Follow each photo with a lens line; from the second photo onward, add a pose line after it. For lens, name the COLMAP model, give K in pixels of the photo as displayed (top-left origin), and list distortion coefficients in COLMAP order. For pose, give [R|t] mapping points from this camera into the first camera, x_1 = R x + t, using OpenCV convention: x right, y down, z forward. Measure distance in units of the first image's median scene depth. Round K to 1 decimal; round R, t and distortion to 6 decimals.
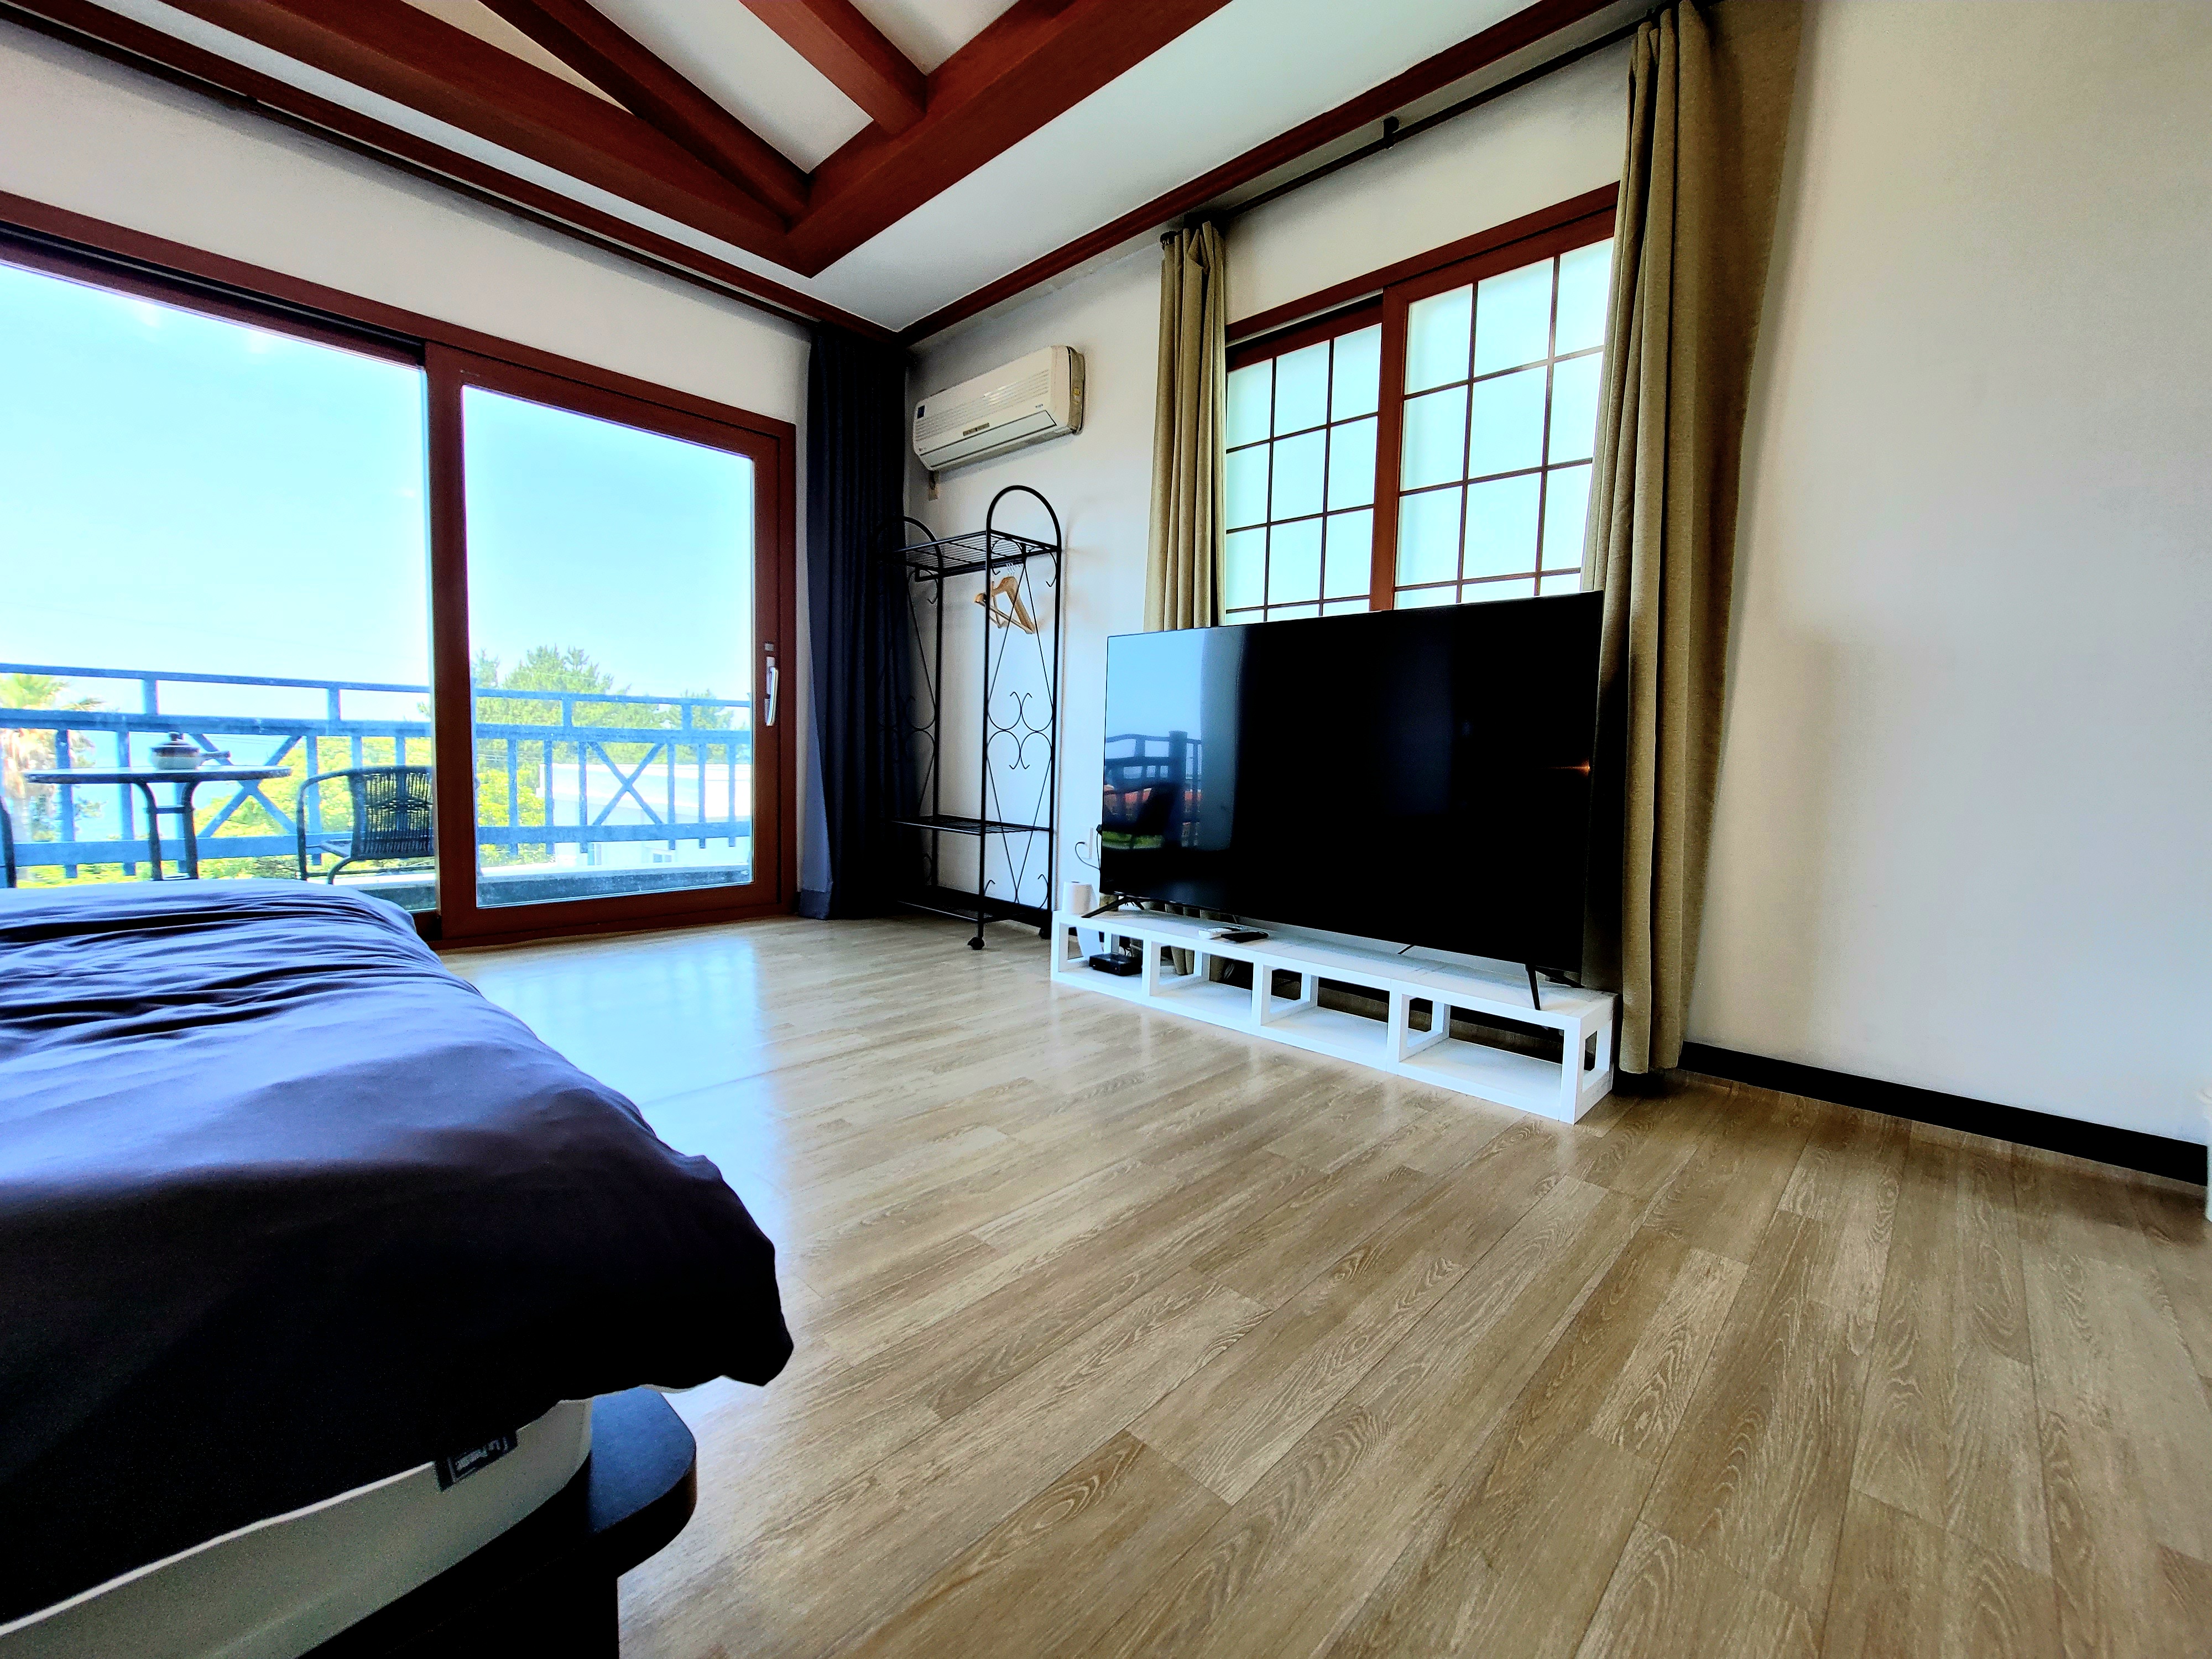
lens RADIAL K [[903.9, 0, 1118.6], [0, 903.9, 818.7], [0, 0, 1]] dist [-0.004161, -0.000217]
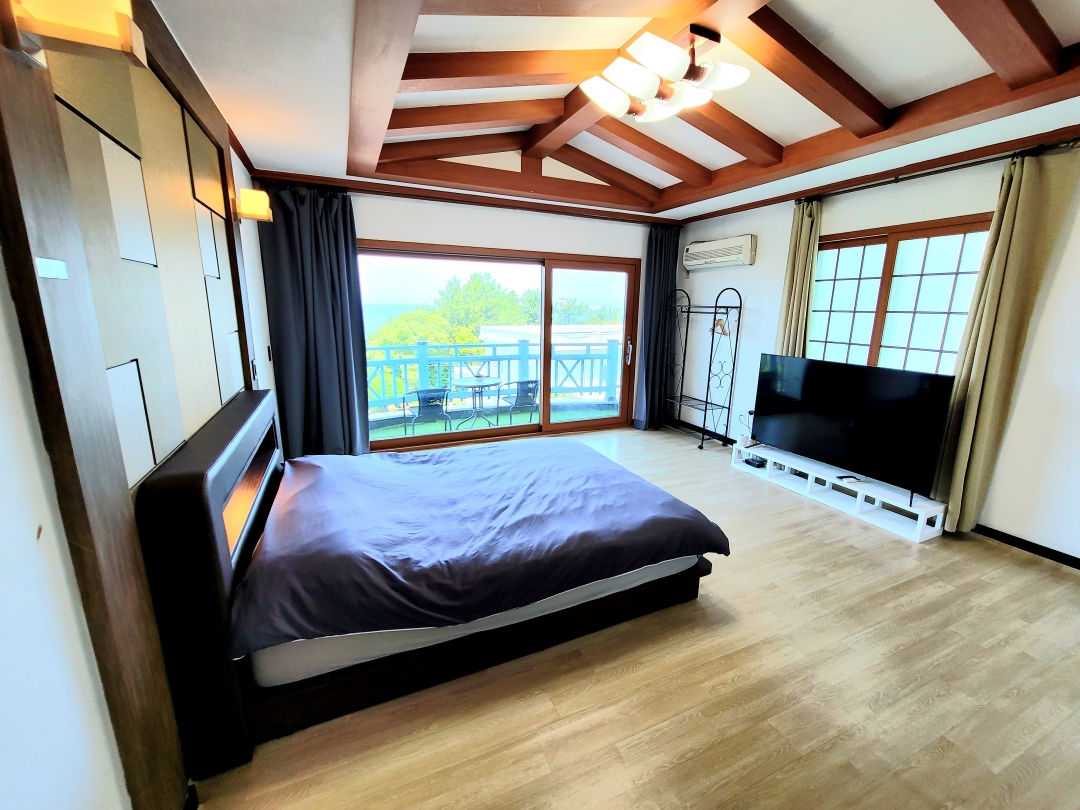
lens RADIAL K [[441.3, 0, 546.2], [0, 441.3, 399.7], [0, 0, 1]] dist [-0.004161, -0.000217]
pose [[0.924245, 0.067906, -0.375712, -0.122055], [-0.019615, 0.991202, 0.130896, -0.252535], [0.381295, -0.113611, 0.917446, -0.644351]]
